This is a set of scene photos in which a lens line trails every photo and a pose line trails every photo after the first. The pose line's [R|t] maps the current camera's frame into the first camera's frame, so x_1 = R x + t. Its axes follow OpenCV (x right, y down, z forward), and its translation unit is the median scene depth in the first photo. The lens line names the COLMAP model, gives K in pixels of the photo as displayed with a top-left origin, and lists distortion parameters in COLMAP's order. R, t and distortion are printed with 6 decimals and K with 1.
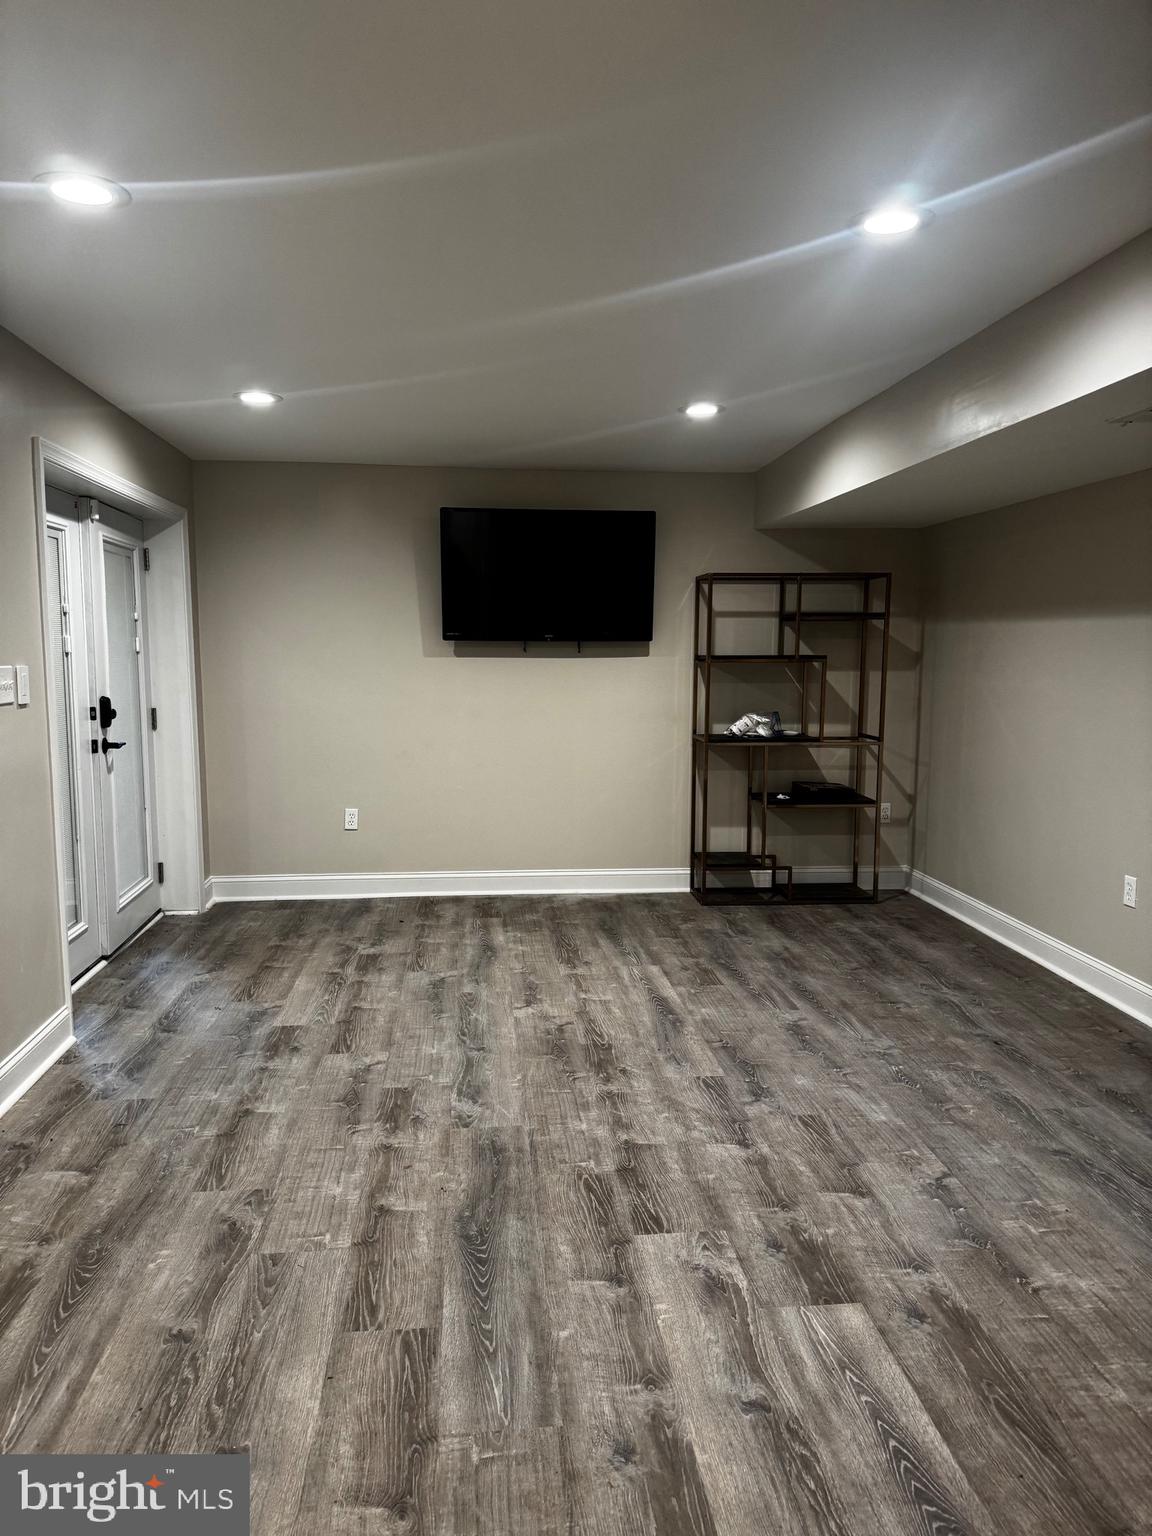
lens RADIAL K [[1065.4, 0, 586.9], [0, 1065.4, 767.3], [0, 0, 1]] dist [0.029646, -0.037688]
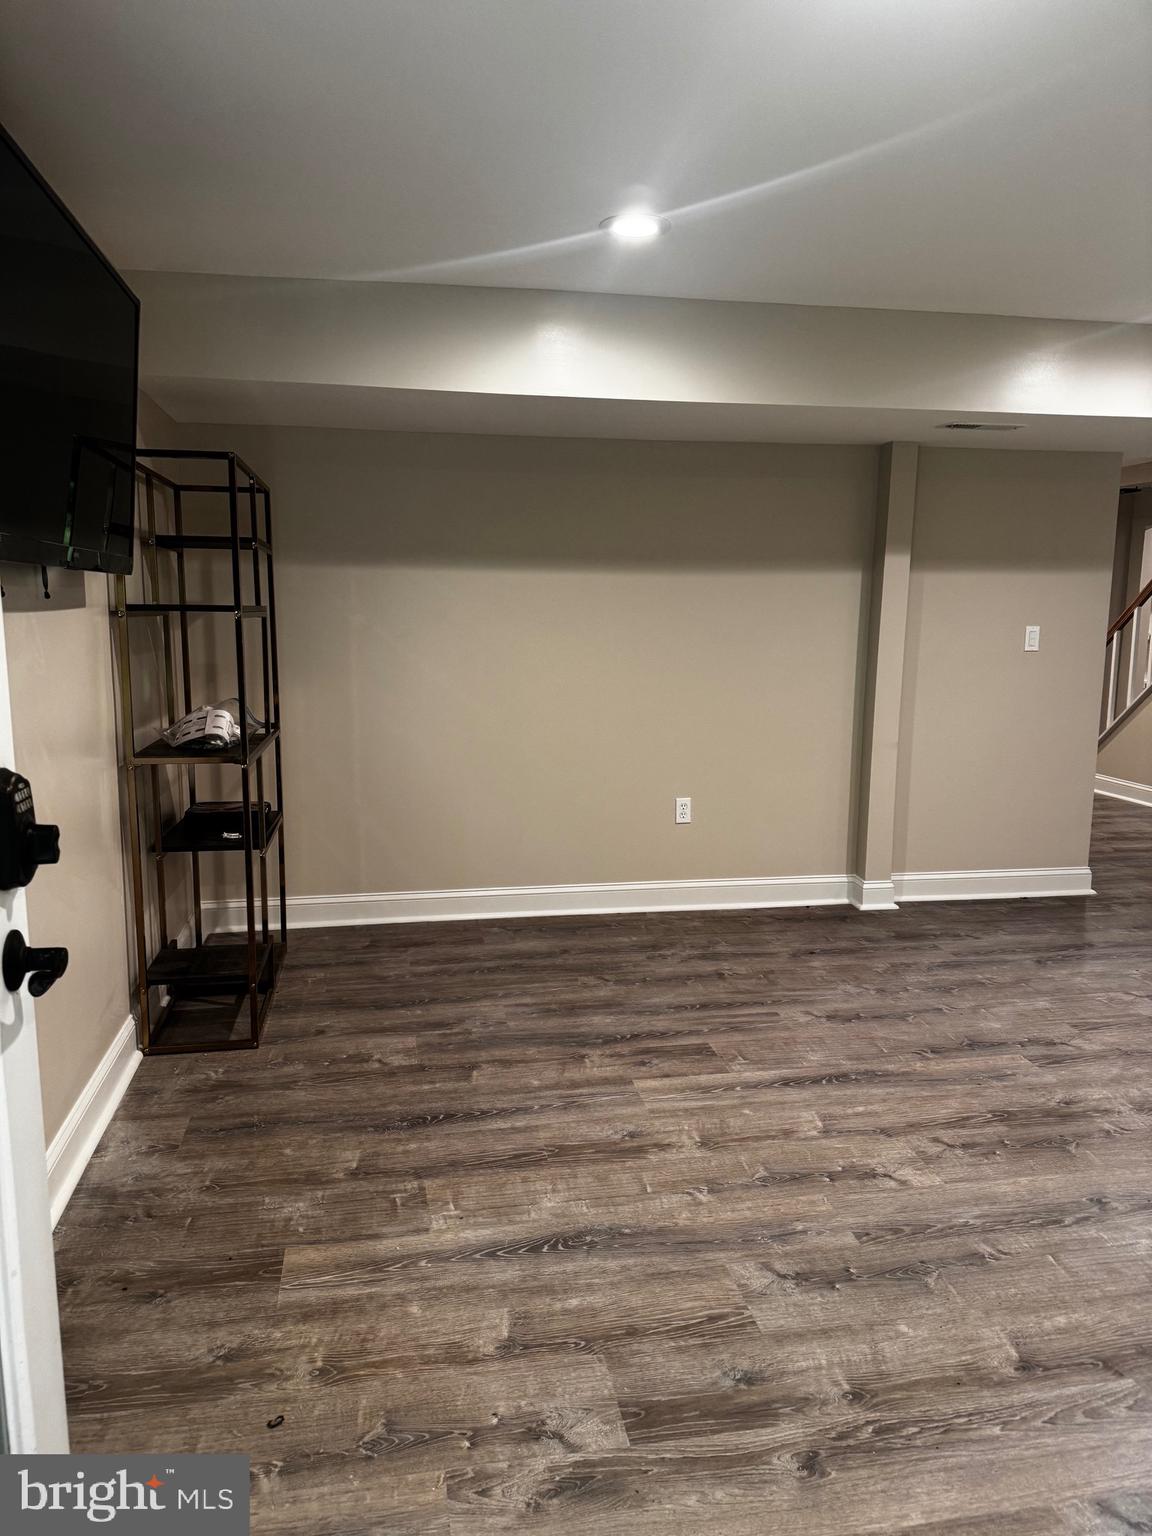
lens RADIAL K [[1065.4, 0, 591.1], [0, 1065.4, 752.3], [0, 0, 1]] dist [0.029646, -0.037688]
pose [[-0.062697, -0.147095, 0.987133, -0.591513], [0.100746, 0.983094, 0.152892, -0.124902], [-0.992935, 0.109036, -0.046818, 1.109206]]
